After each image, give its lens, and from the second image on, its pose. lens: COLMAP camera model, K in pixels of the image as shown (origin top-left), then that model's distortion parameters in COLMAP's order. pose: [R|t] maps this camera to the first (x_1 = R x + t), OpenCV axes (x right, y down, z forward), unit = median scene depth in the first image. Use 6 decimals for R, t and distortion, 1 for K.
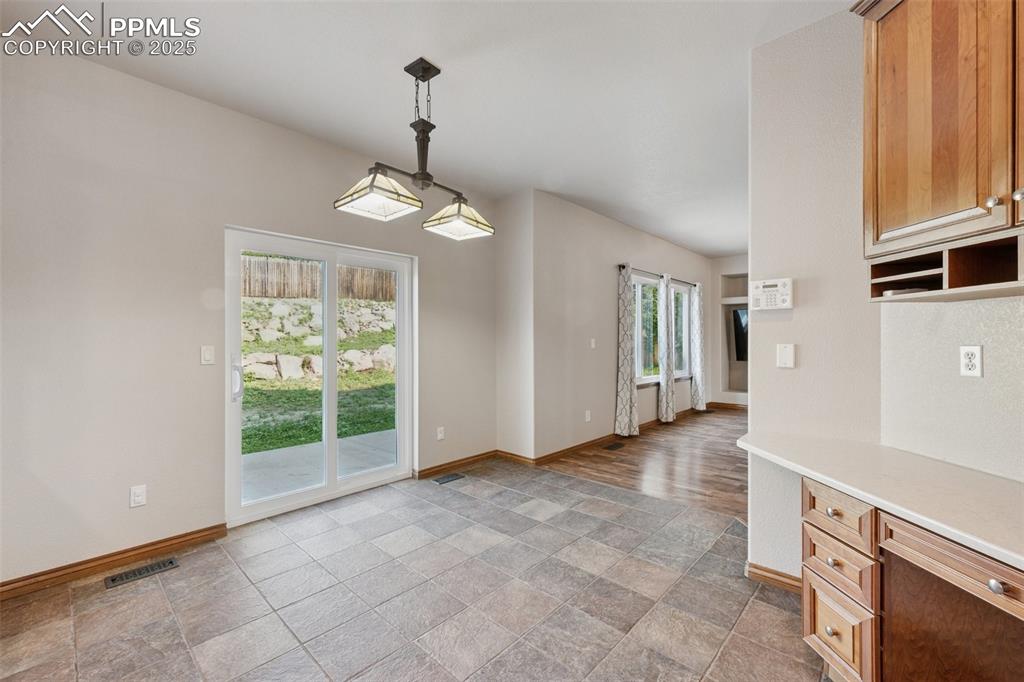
lens RADIAL K [[426.0, 0, 509.7], [0, 426.0, 340.8], [0, 0, 1]] dist [-0.002372, 0.000071]
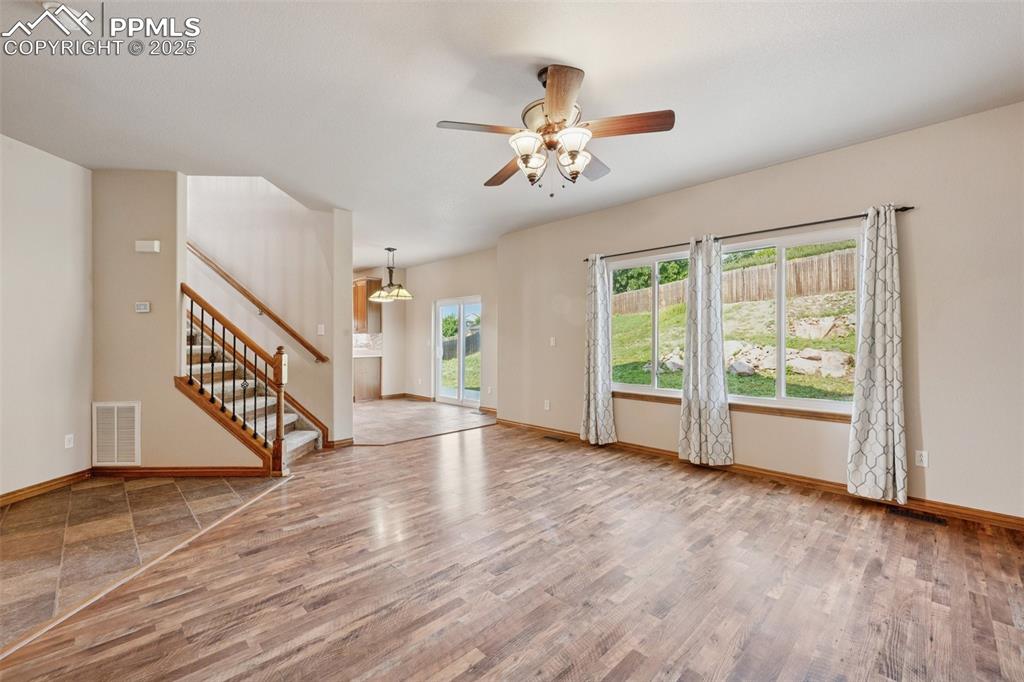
lens RADIAL K [[426.0, 0, 509.7], [0, 426.0, 340.8], [0, 0, 1]] dist [-0.002372, 0.000071]
pose [[-0.041524, 0.008708, -0.999100, 0.894856], [0.004647, 0.999953, 0.008522, -0.003629], [0.999127, -0.004289, -0.041563, 0.639981]]
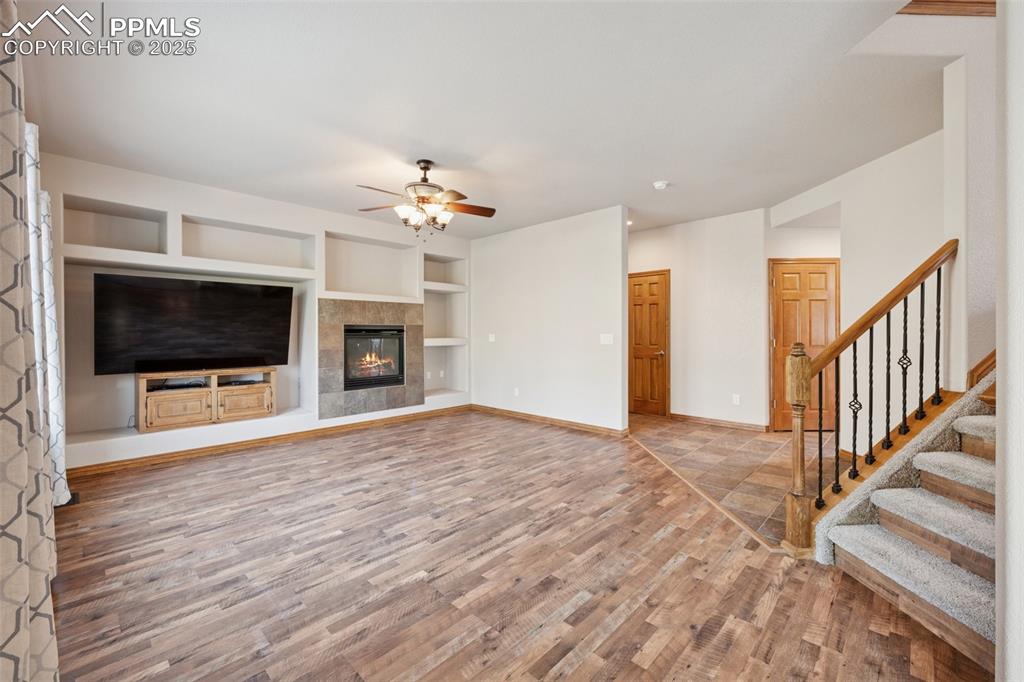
lens RADIAL K [[422.7, 0, 513.7], [0, 422.7, 344.2], [0, 0, 1]] dist [-0.001741, -0.000335]
pose [[0.007537, -0.021044, 0.999750, 0.054180], [-0.000432, 0.999778, 0.021047, 0.000278], [-0.999972, -0.000591, 0.007526, 0.546758]]
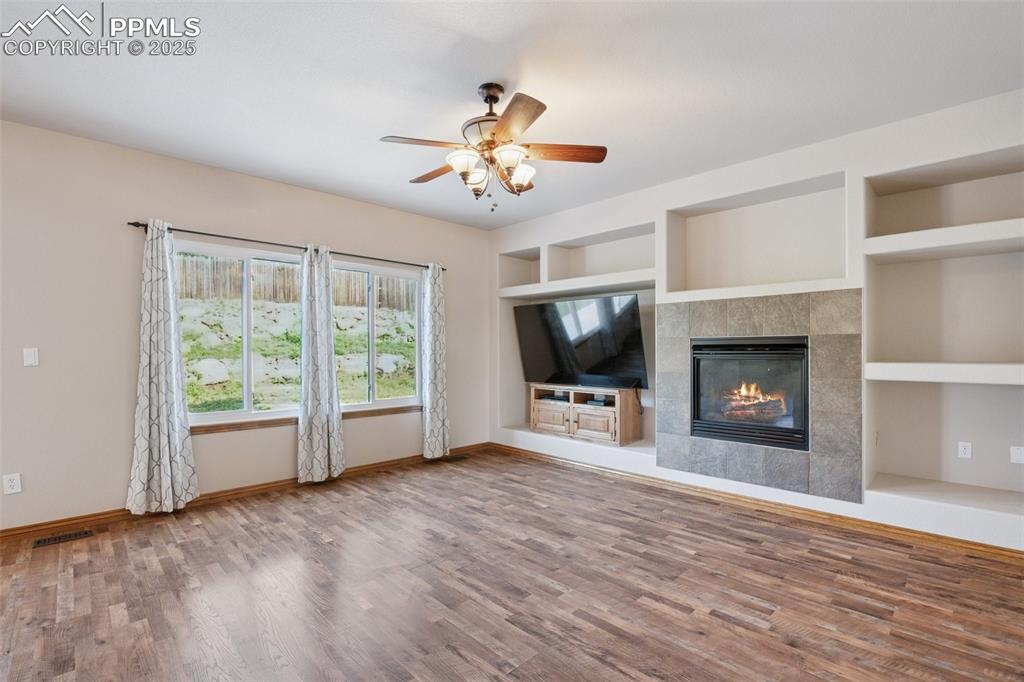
lens RADIAL K [[459.1, 0, 506.7], [0, 459.1, 350.0], [0, 0, 1]] dist [-0.029628, 0.001074]
pose [[0.998826, 0.005005, -0.048173, 0.589993], [-0.004866, 0.999984, 0.002997, -0.004604], [0.048187, -0.002759, 0.998835, 0.298708]]
